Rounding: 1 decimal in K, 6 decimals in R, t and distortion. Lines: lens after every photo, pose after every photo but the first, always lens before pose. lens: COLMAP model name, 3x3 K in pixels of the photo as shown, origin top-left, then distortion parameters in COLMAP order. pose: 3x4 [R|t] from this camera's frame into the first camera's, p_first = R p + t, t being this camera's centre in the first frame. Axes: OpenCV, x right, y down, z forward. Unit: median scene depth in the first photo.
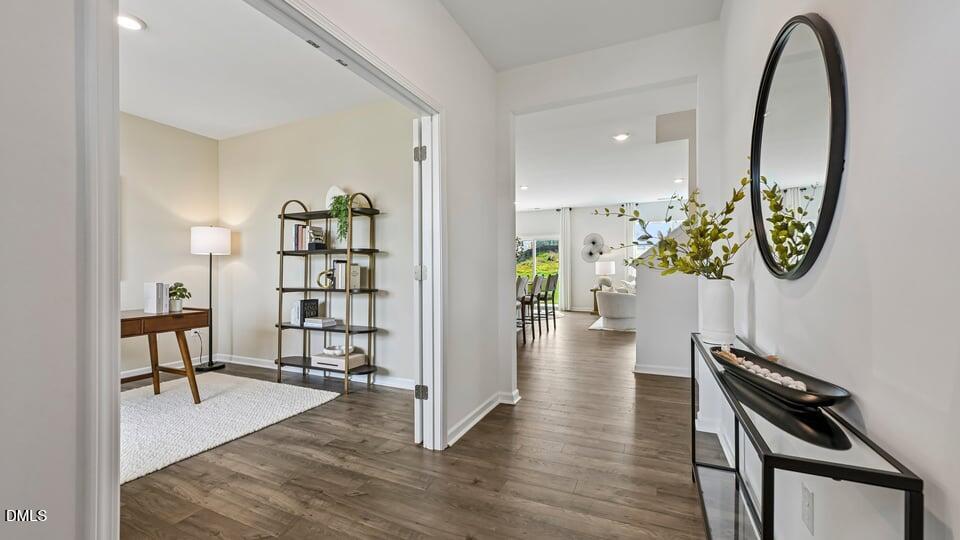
lens RADIAL K [[382.5, 0, 479.9], [0, 382.5, 267.9], [0, 0, 1]] dist [-0.001548, -0.000731]
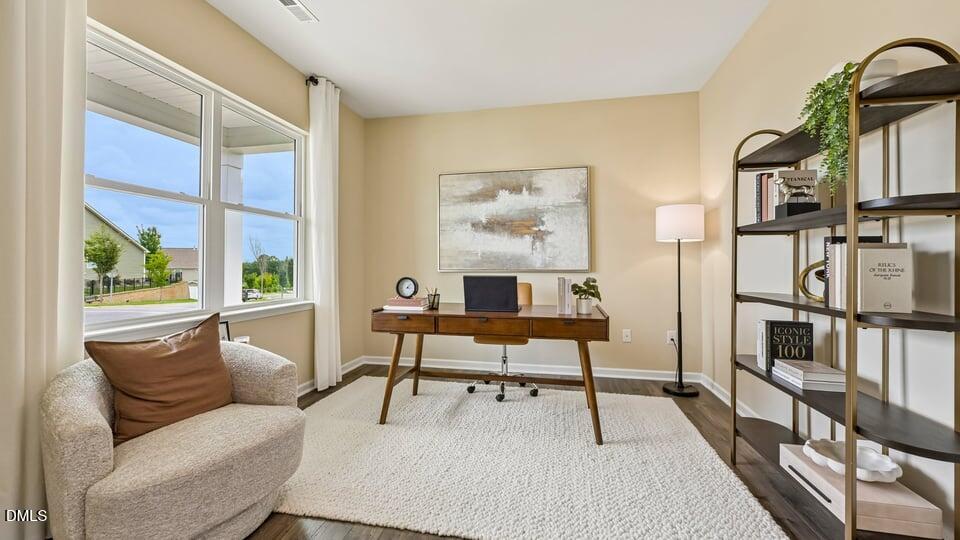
lens RADIAL K [[382.5, 0, 481.5], [0, 382.5, 255.7], [0, 0, 1]] dist [-0.001548, -0.000731]
pose [[0.219665, -0.018486, -0.975400, -0.055258], [0.010237, 0.999809, -0.016643, 0.002926], [0.975522, -0.006329, 0.219812, 0.519129]]
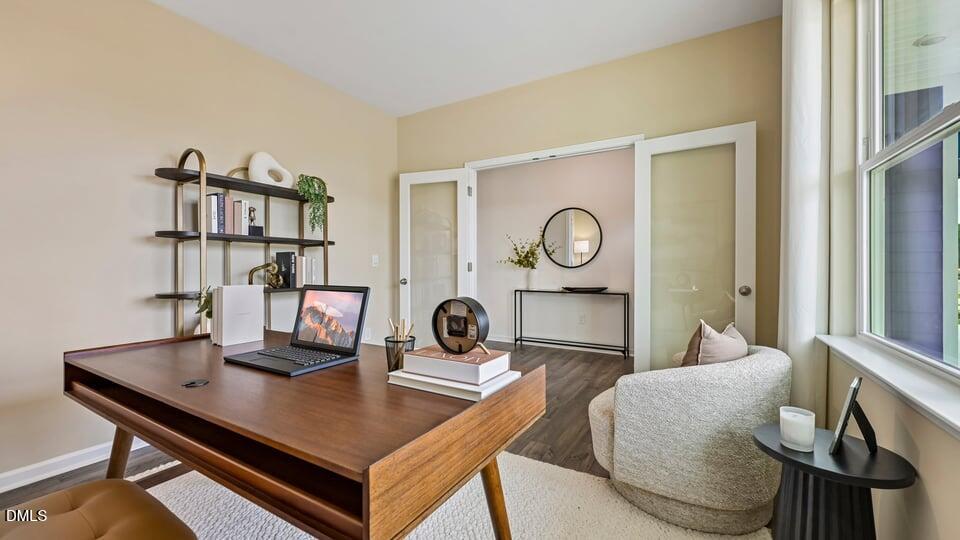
lens RADIAL K [[382.5, 0, 480.1], [0, 382.5, 267.2], [0, 0, 1]] dist [-0.001548, -0.000731]
pose [[0.106813, -0.005592, 0.994263, -1.060624], [-0.004396, 0.999972, 0.006096, 0.003738], [-0.994269, -0.005021, 0.106785, 0.521702]]
